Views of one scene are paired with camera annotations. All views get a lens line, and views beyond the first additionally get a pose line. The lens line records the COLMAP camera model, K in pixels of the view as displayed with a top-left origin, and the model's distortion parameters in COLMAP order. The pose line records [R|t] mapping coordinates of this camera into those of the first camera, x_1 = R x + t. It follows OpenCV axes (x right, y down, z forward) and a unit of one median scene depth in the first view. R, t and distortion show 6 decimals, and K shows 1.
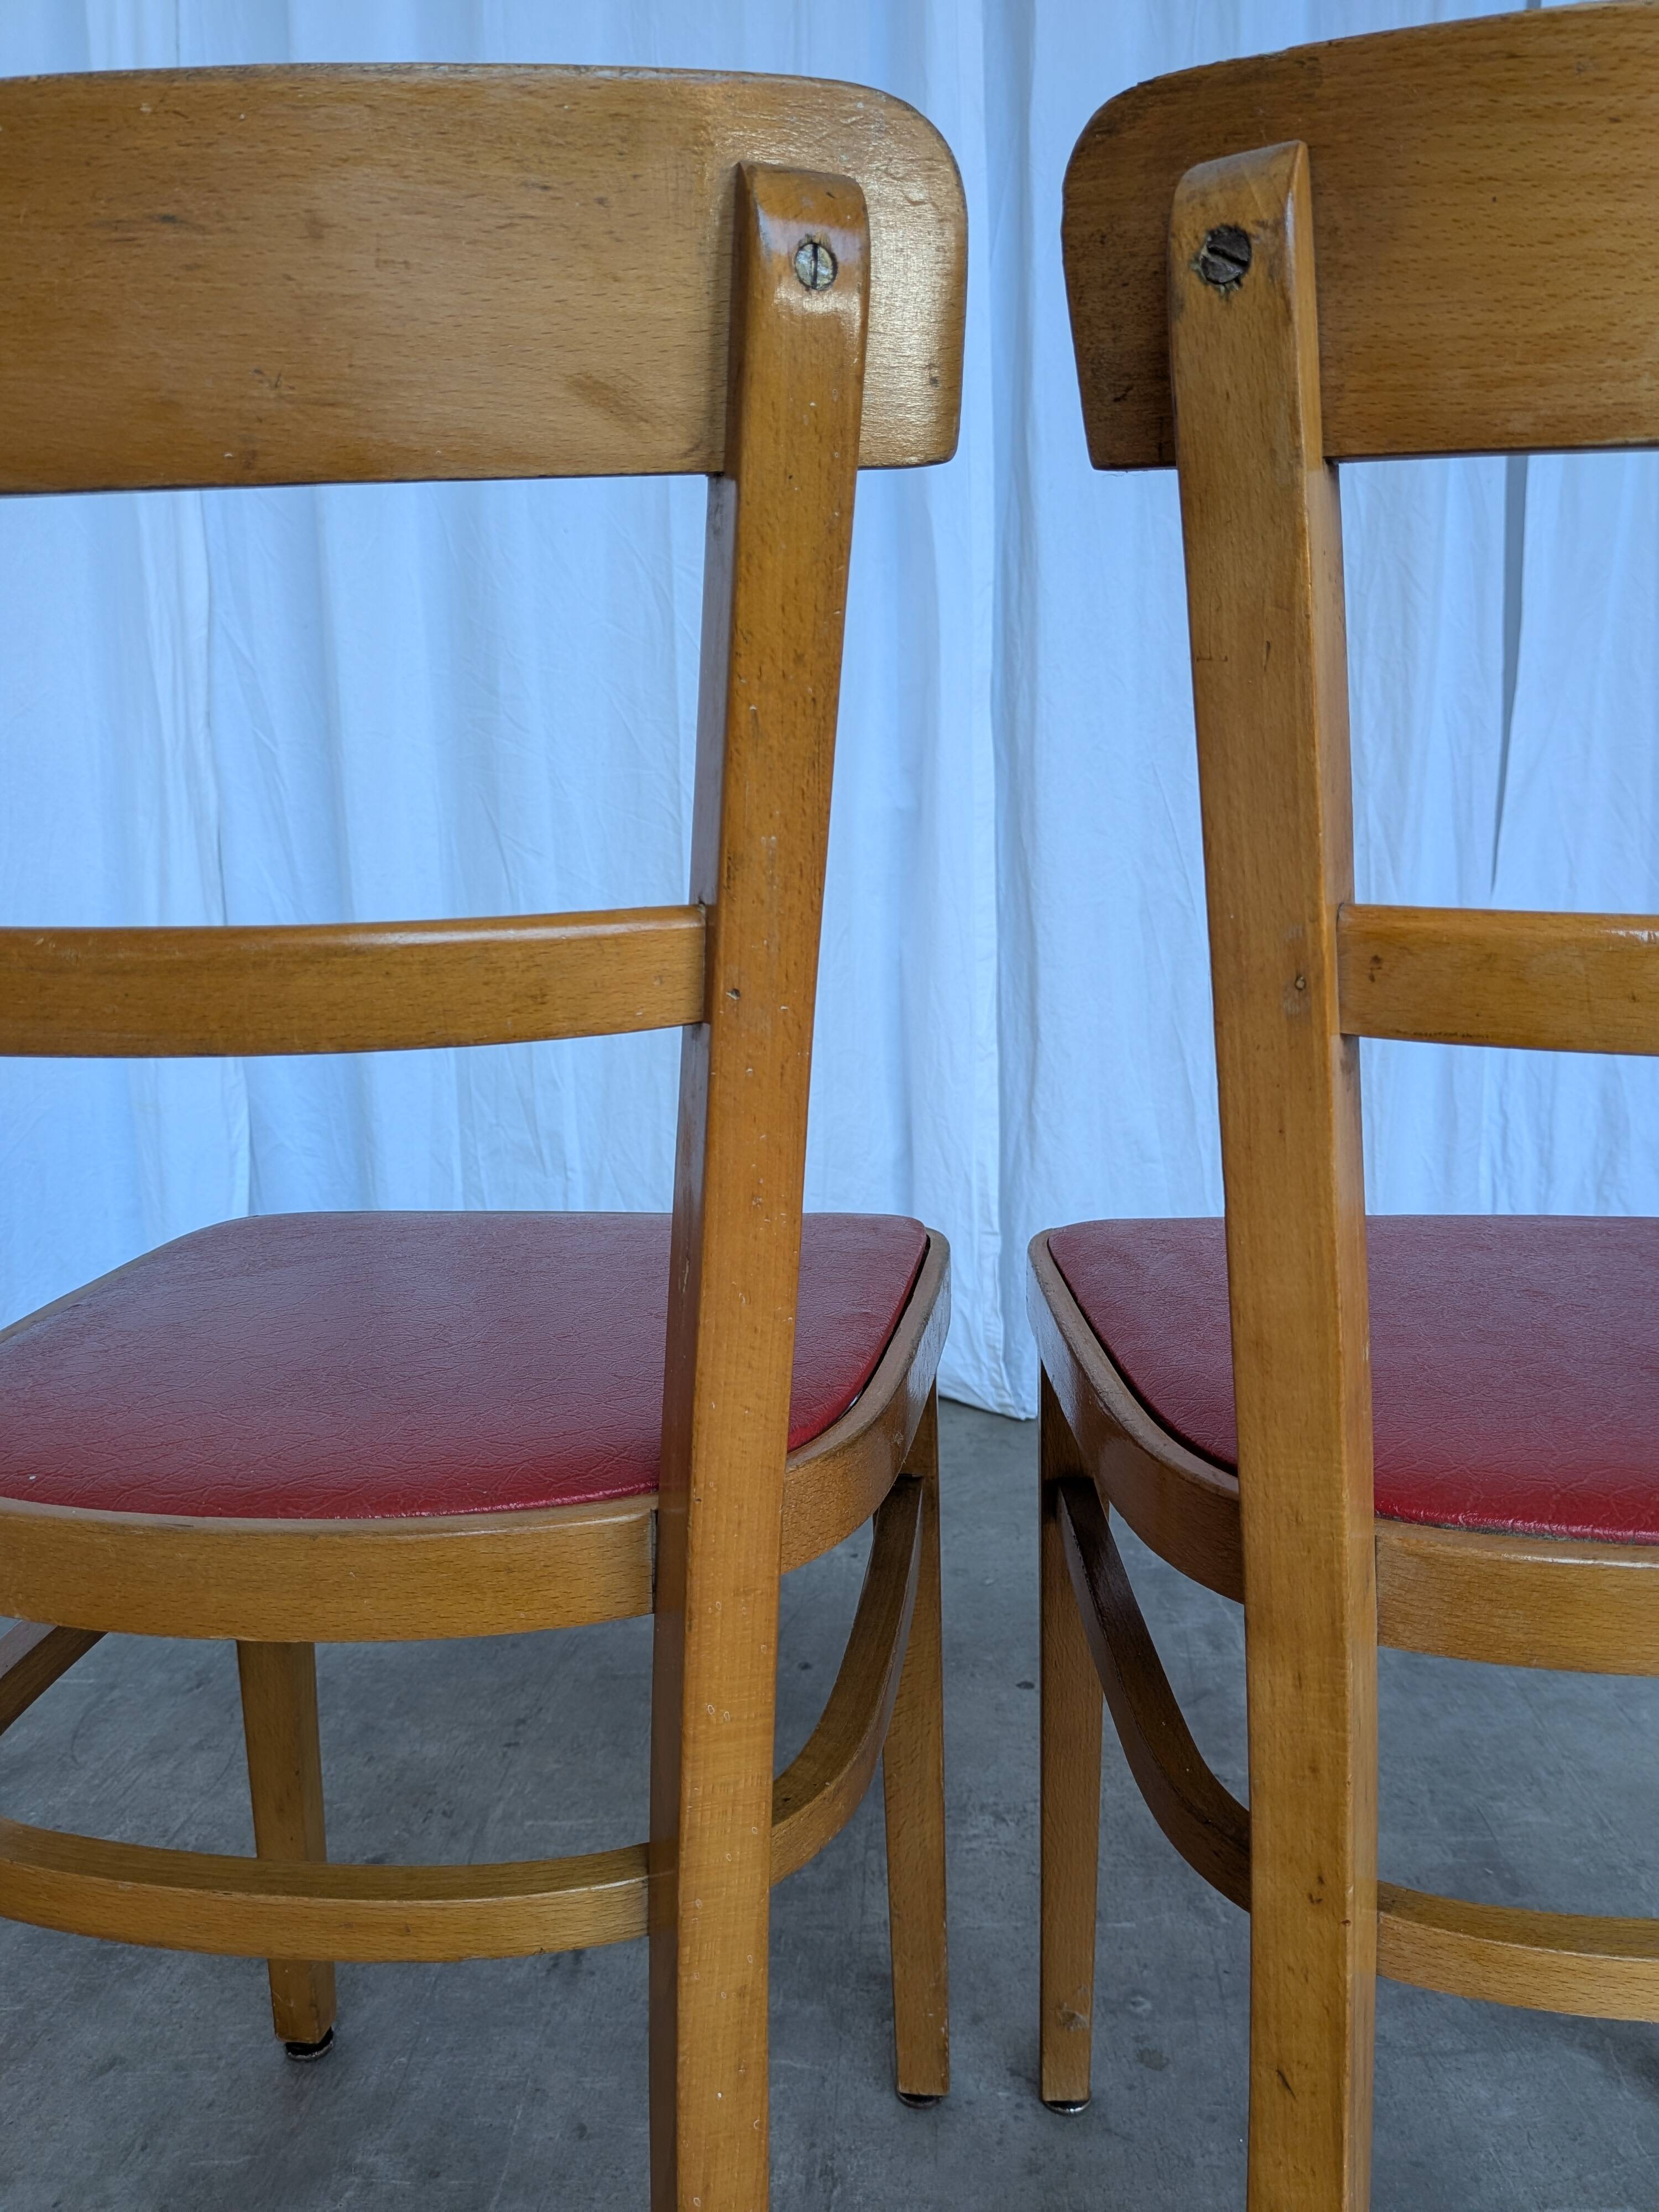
lens RADIAL K [[1612.9, 0, 855.6], [0, 1612.9, 1125.2], [0, 0, 1]] dist [0.040461, -0.086187]
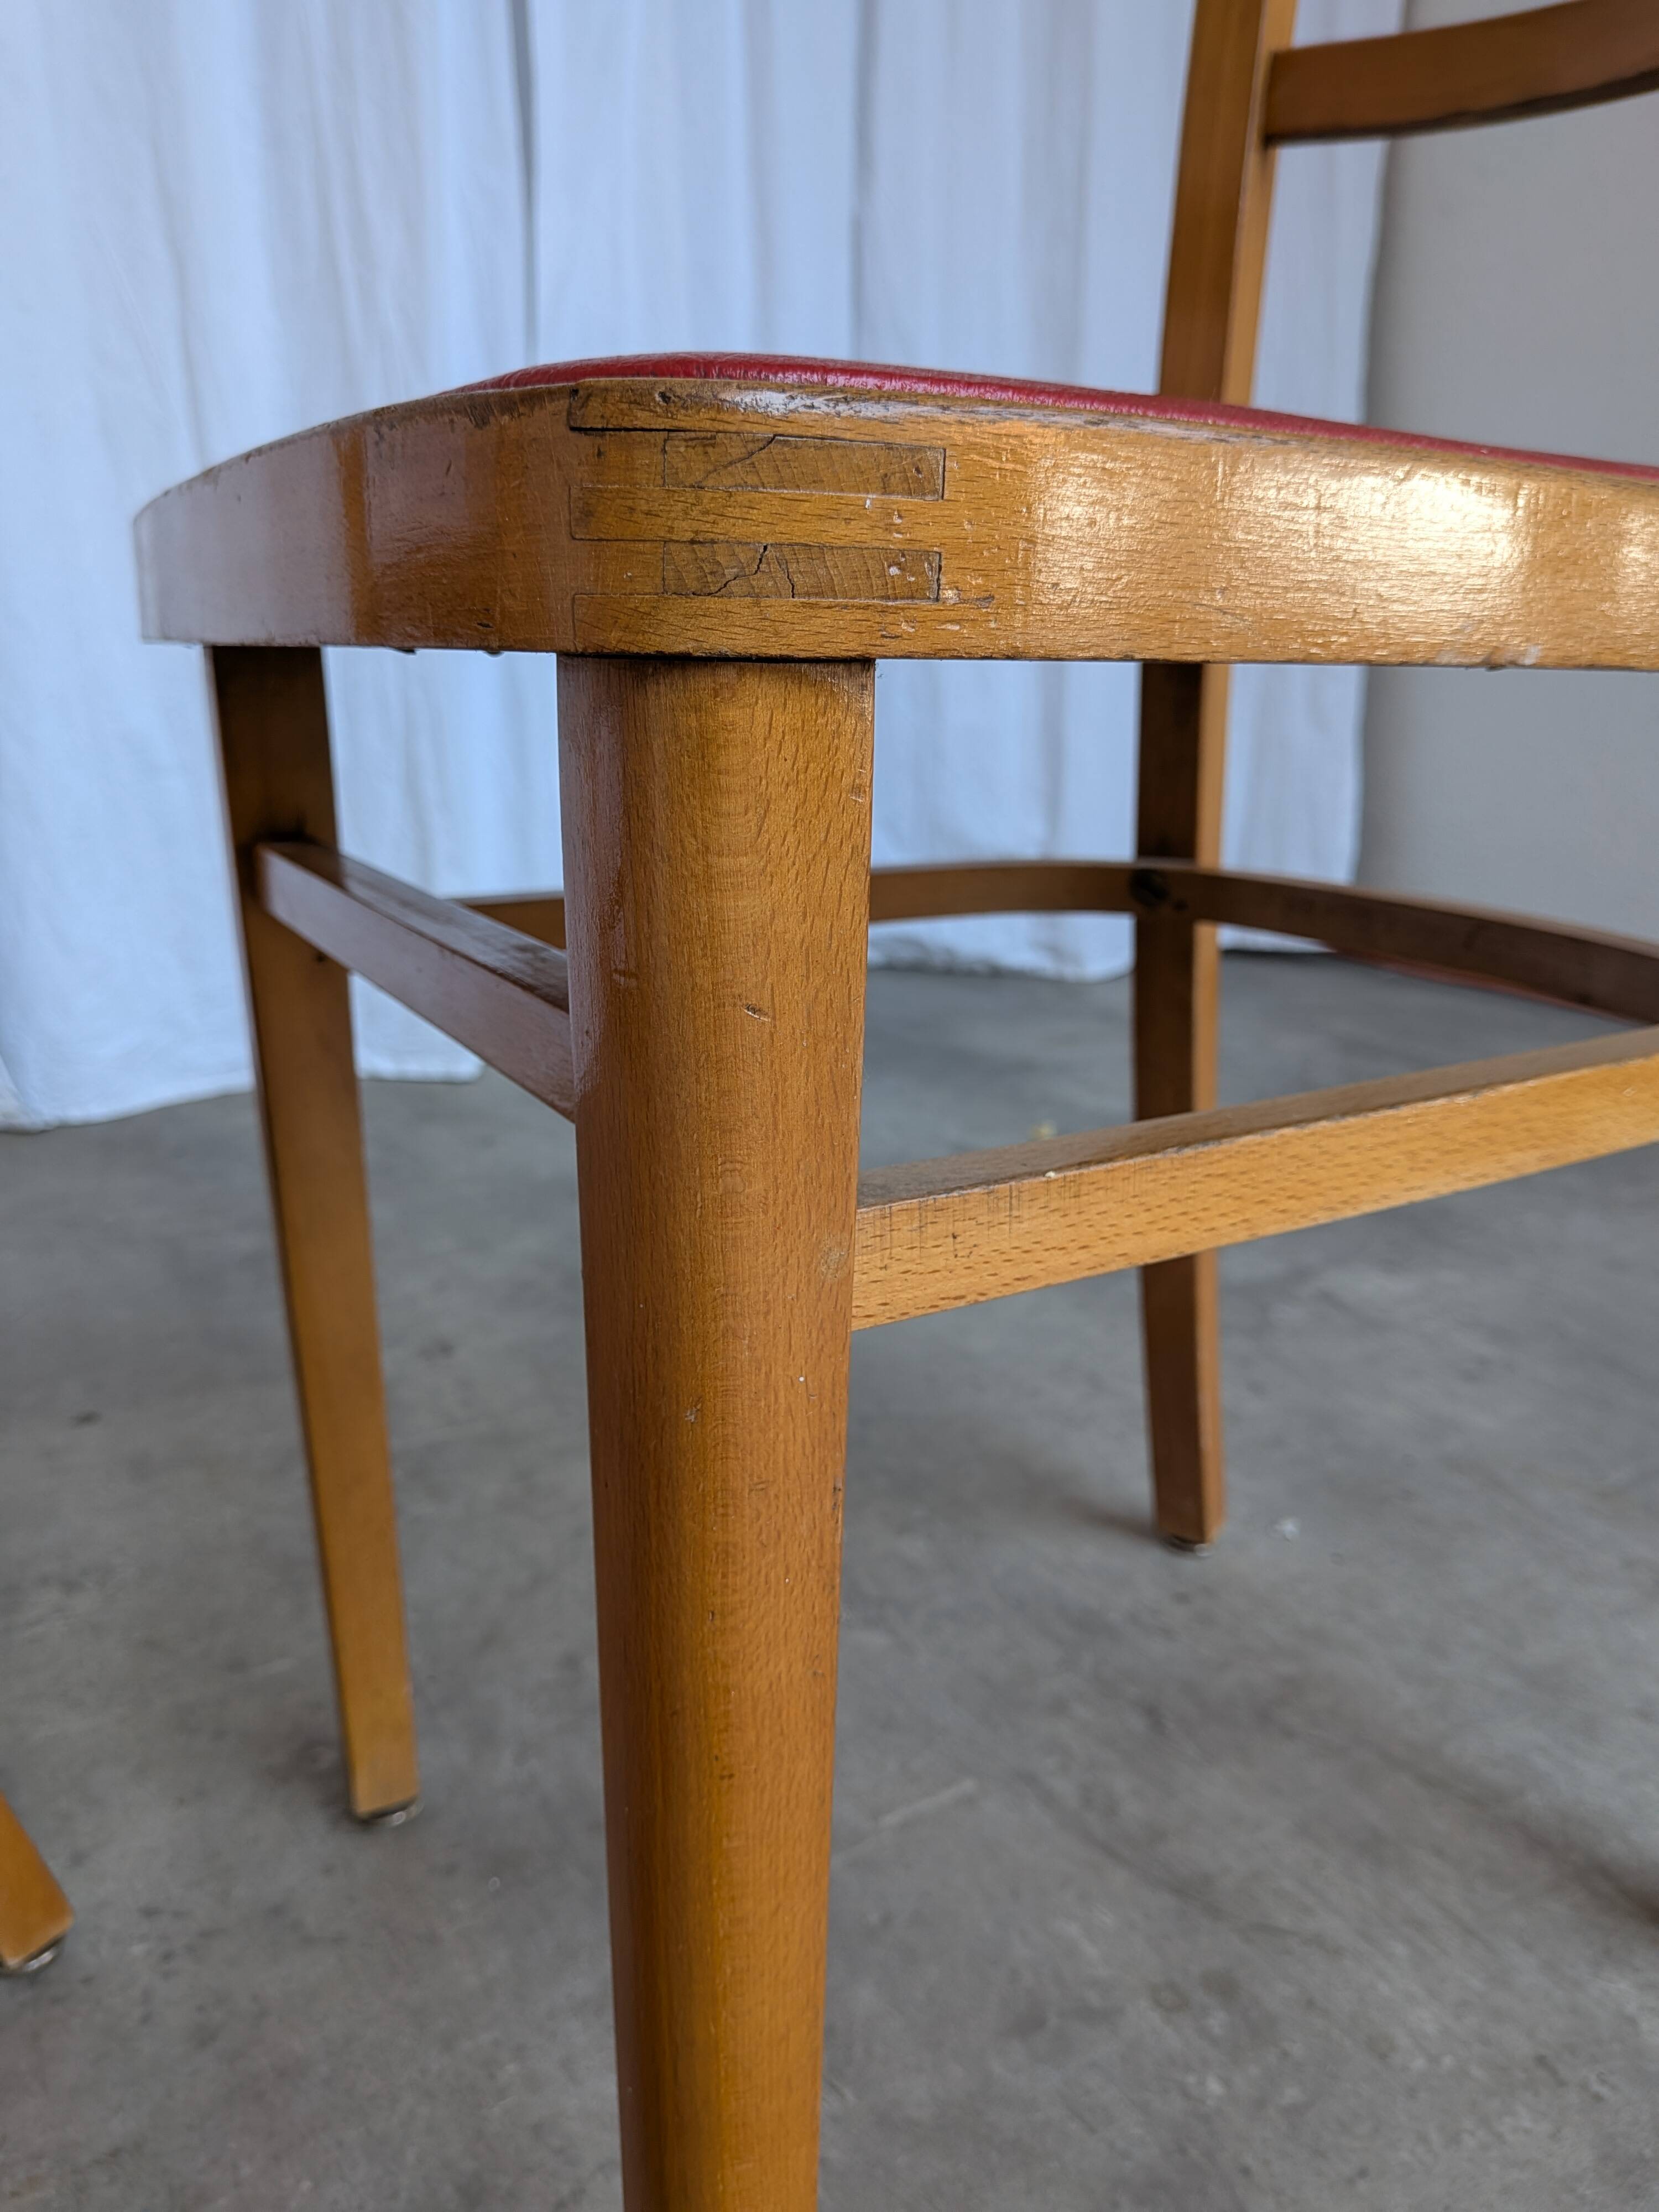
lens RADIAL K [[1651.7, 0, 826.6], [0, 1651.7, 1166.9], [0, 0, 1]] dist [-0.024545, -0.014661]
pose [[0.842476, -0.162060, 0.513781, 0.017992], [0.074648, 0.979599, 0.186586, 0.088296], [-0.533537, -0.118841, 0.837386, 0.159470]]
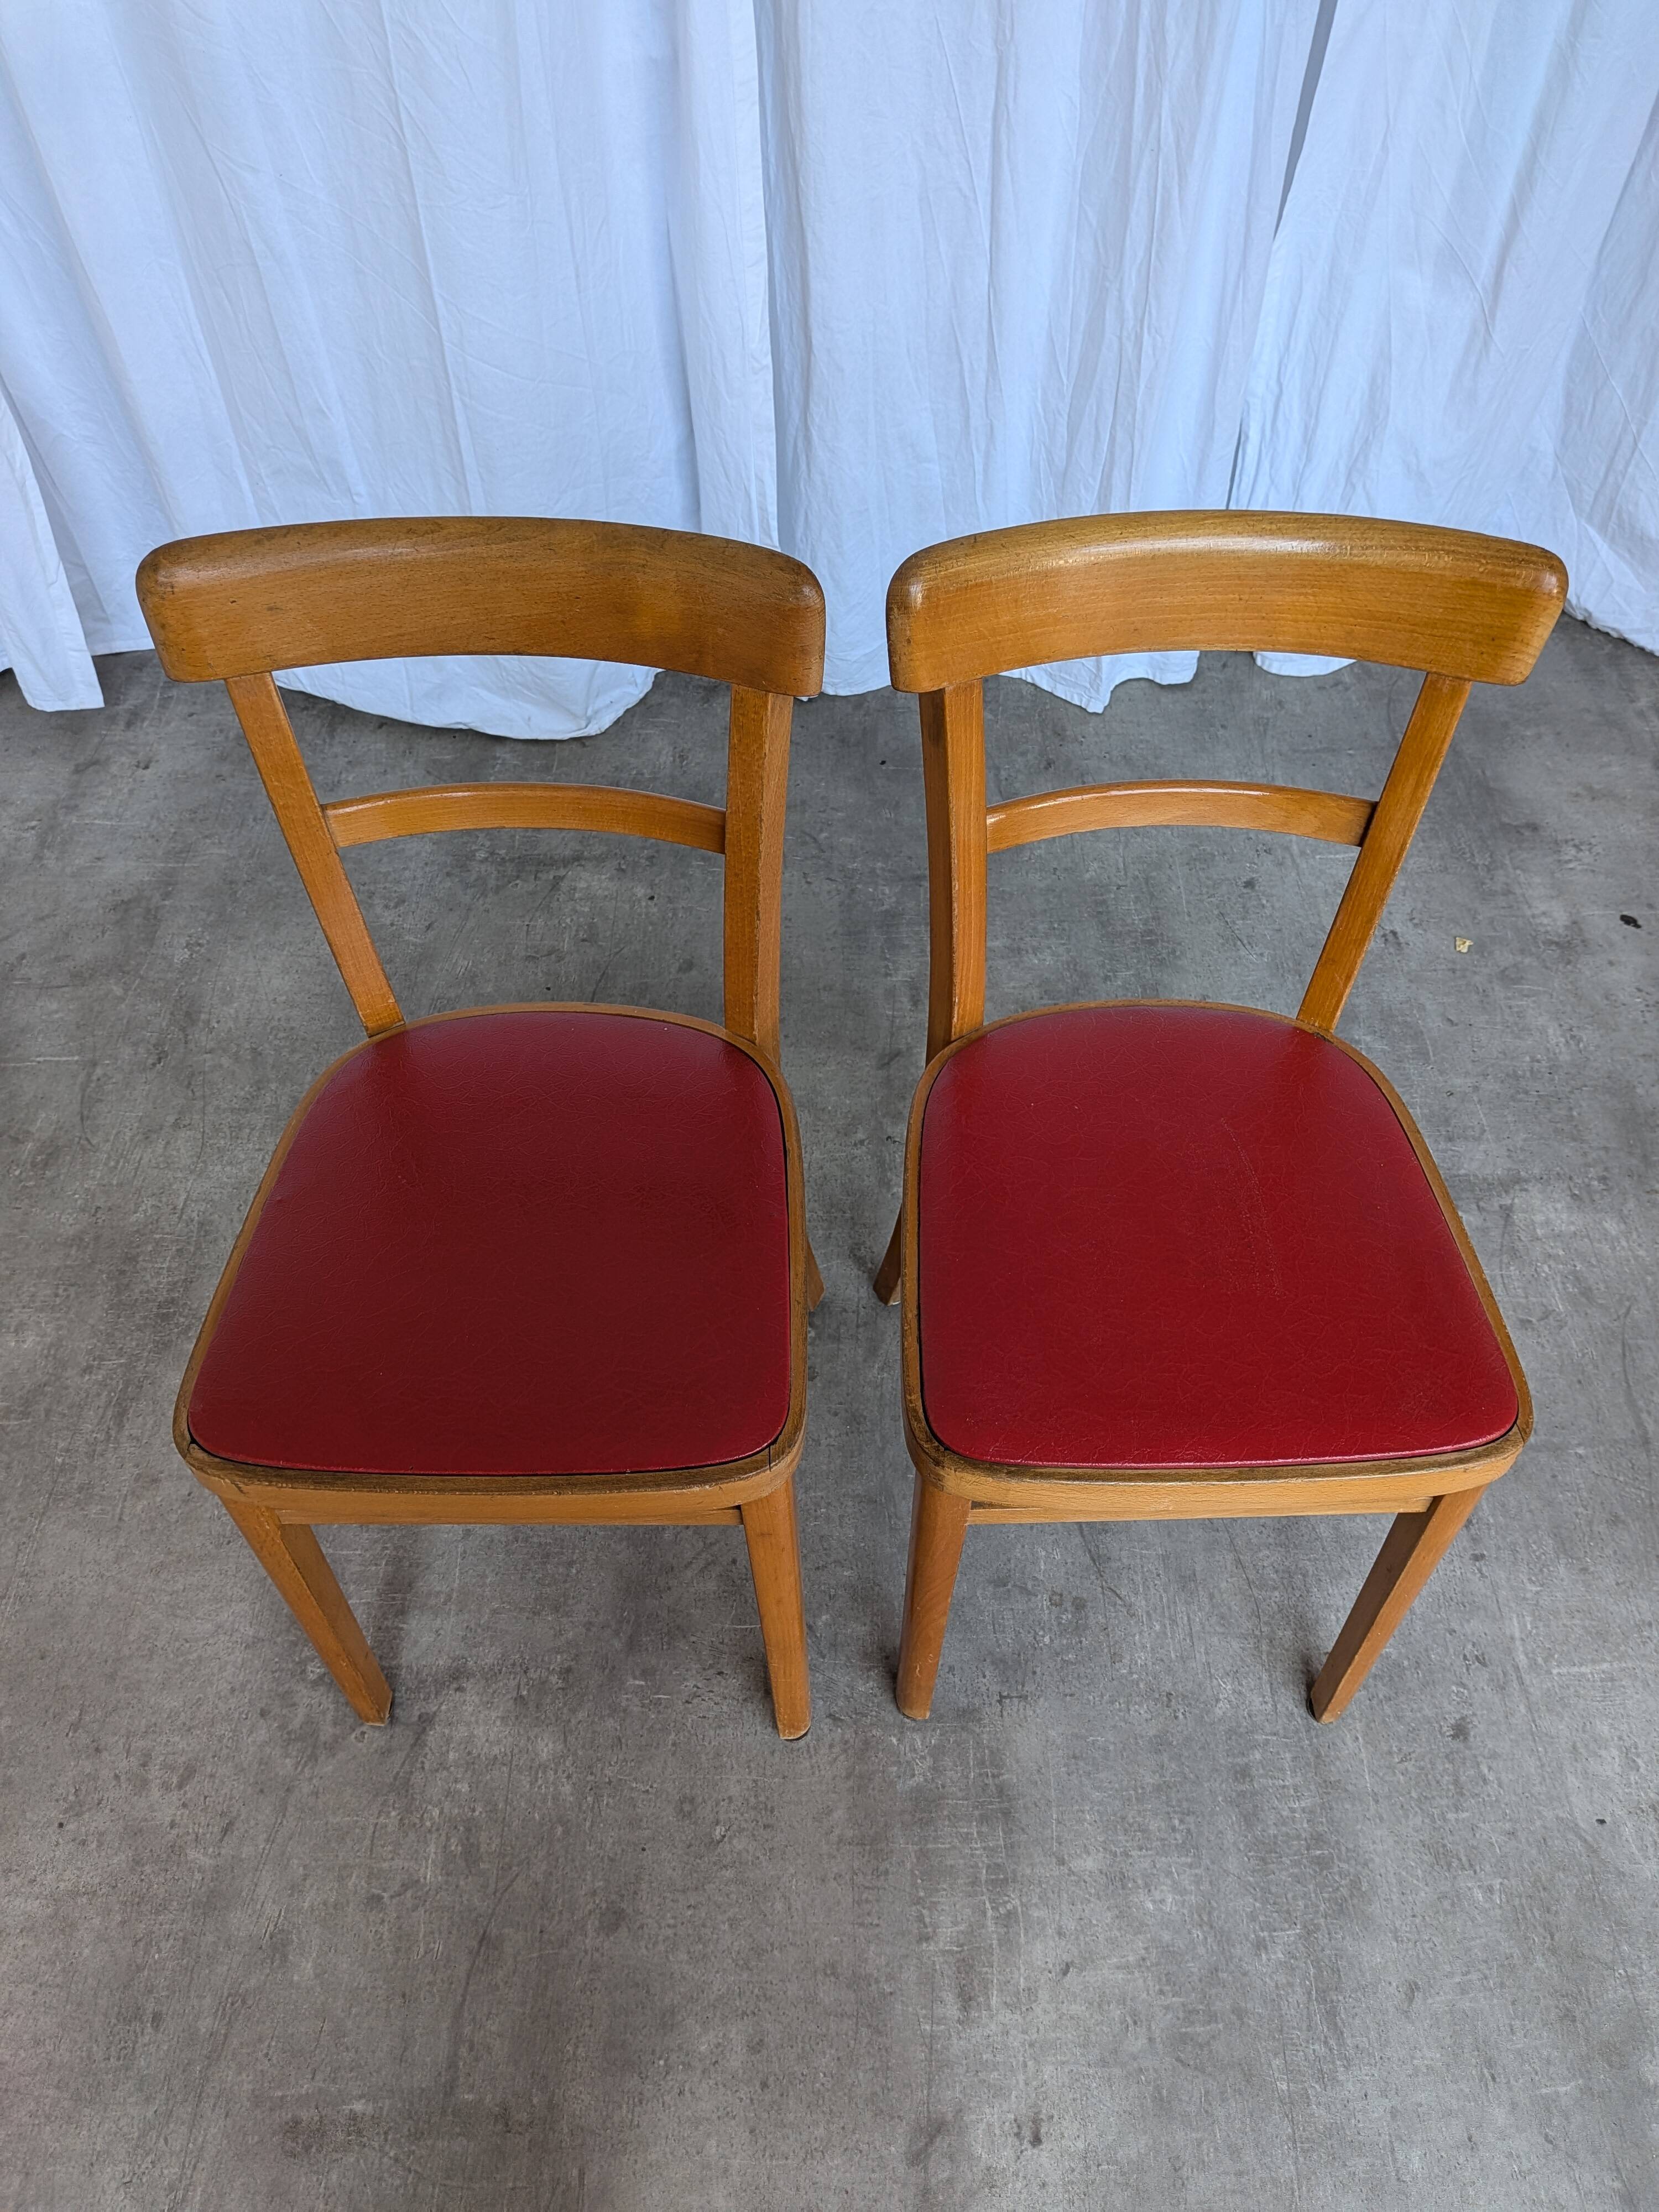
lens RADIAL K [[1612.9, 0, 840.2], [0, 1612.9, 1130.8], [0, 0, 1]] dist [0.040461, -0.086187]
pose [[0.998662, -0.036301, 0.036830, 0.079597], [0.002170, 0.740987, 0.671516, -0.375526], [-0.051667, -0.670538, 0.740074, -0.050007]]
